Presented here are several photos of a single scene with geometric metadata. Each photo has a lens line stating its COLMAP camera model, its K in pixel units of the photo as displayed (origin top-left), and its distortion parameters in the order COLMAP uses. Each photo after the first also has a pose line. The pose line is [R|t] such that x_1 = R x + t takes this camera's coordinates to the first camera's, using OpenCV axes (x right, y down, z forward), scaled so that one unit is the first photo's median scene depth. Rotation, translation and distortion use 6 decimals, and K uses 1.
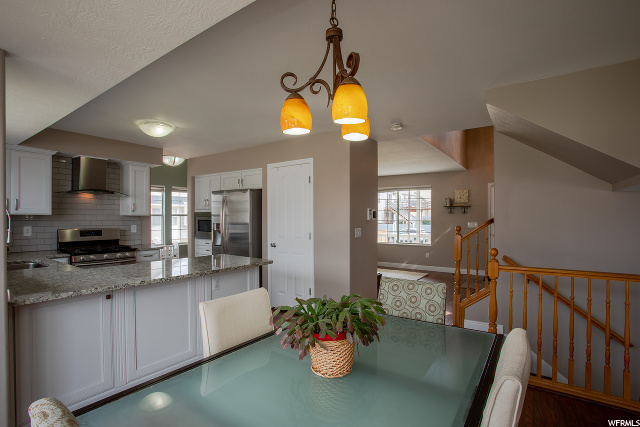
lens RADIAL K [[312.4, 0, 317.4], [0, 312.4, 215.3], [0, 0, 1]] dist [-0.083697, 0.036660]
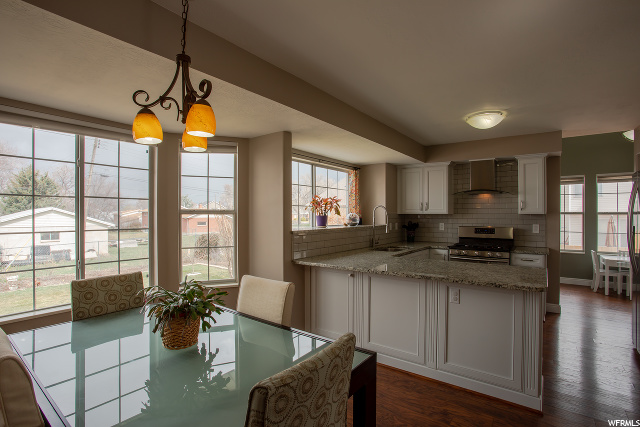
lens RADIAL K [[312.4, 0, 317.4], [0, 312.4, 215.3], [0, 0, 1]] dist [-0.083697, 0.036660]
pose [[-0.029520, -0.001717, -0.999563, 0.322765], [0.005321, 0.999984, -0.001875, 0.002931], [0.999550, -0.005374, -0.029511, 0.414011]]
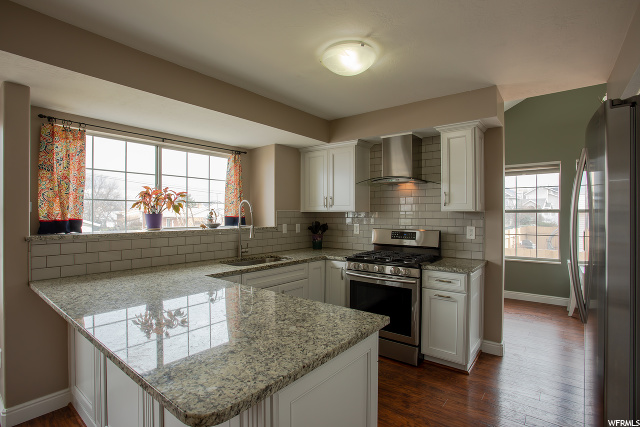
lens RADIAL K [[312.4, 0, 317.4], [0, 312.4, 215.3], [0, 0, 1]] dist [-0.083697, 0.036660]
pose [[-0.059007, 0.000352, -0.998258, 0.043865], [0.004935, 0.999988, 0.000061, 0.006915], [0.998245, -0.004923, -0.059008, 0.776928]]
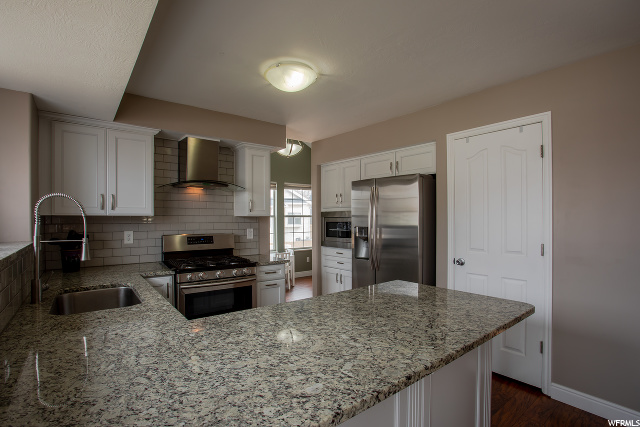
lens RADIAL K [[312.4, 0, 317.4], [0, 312.4, 215.3], [0, 0, 1]] dist [-0.083697, 0.036660]
pose [[0.959321, -0.007621, -0.282213, -0.237082], [0.006813, 0.999969, -0.003845, 0.002108], [0.282234, 0.001766, 0.959344, 0.321175]]
